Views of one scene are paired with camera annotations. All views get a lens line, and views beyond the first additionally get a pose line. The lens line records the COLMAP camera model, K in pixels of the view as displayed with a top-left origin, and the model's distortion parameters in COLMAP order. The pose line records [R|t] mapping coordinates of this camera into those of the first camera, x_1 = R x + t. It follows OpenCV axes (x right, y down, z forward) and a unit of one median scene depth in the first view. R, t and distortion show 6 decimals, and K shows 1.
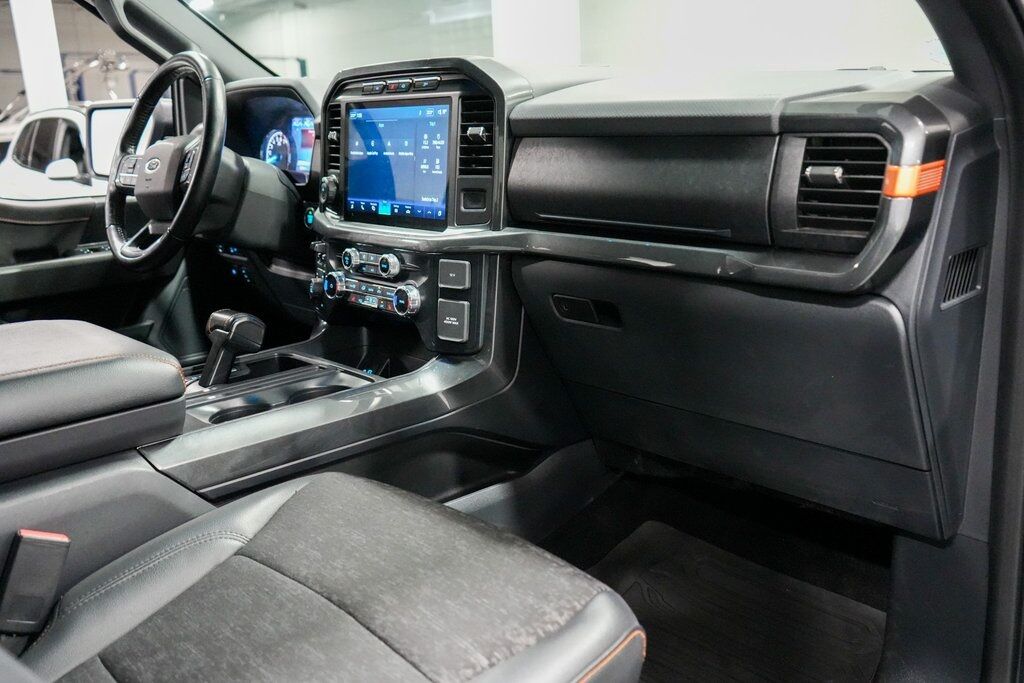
lens RADIAL K [[848.5, 0, 506.5], [0, 848.5, 325.0], [0, 0, 1]] dist [0.040399, -0.004564]
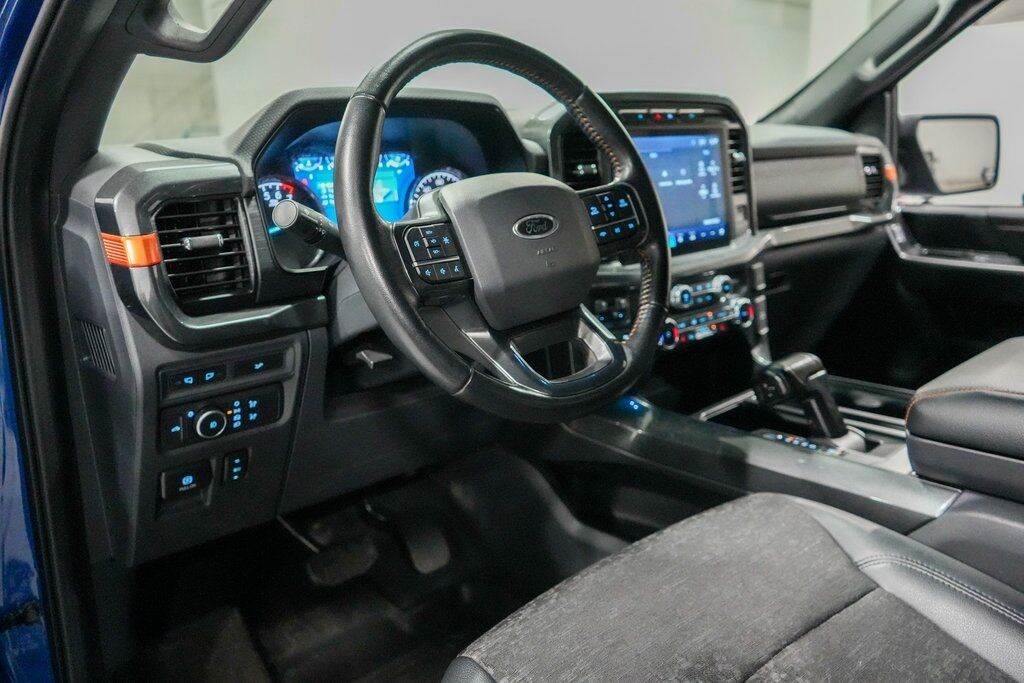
lens RADIAL K [[829.9, 0, 515.3], [0, 829.9, 342.4], [0, 0, 1]] dist [-0.004761, 0.017134]
pose [[0.023951, -0.201283, 0.979240, -1.169859], [0.271855, 0.943920, 0.187374, -0.269339], [-0.962040, 0.261724, 0.077328, 1.204569]]
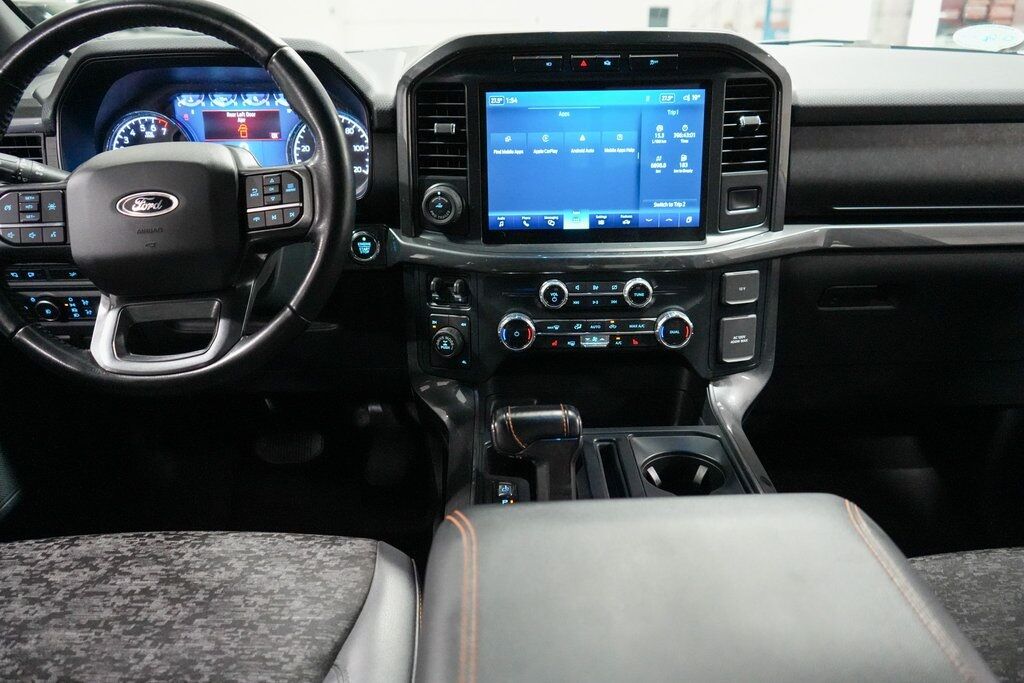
lens RADIAL K [[829.9, 0, 516.1], [0, 829.9, 340.5], [0, 0, 1]] dist [-0.004761, 0.017134]
pose [[0.682284, -0.255077, 0.685145, -0.785031], [0.166363, 0.966743, 0.194246, -0.202301], [-0.711907, -0.018548, 0.702029, 0.537384]]
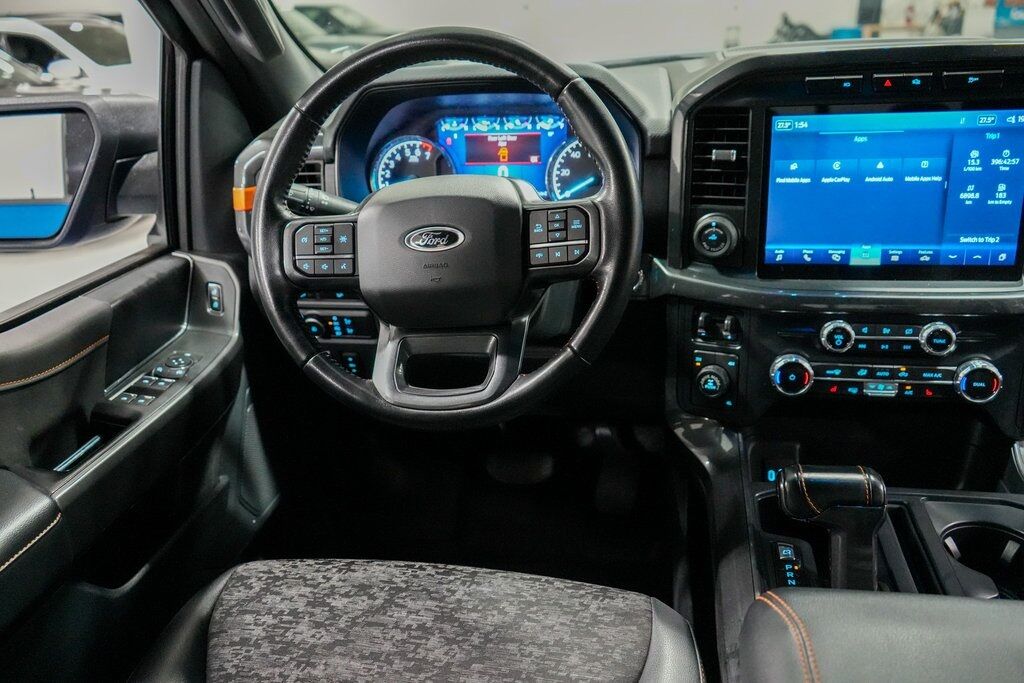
lens RADIAL K [[829.9, 0, 515.4], [0, 829.9, 341.7], [0, 0, 1]] dist [-0.004761, 0.017134]
pose [[0.816923, -0.228645, 0.529489, -0.820567], [0.162942, 0.972157, 0.168404, -0.249011], [-0.553252, -0.051297, 0.831433, 0.623898]]
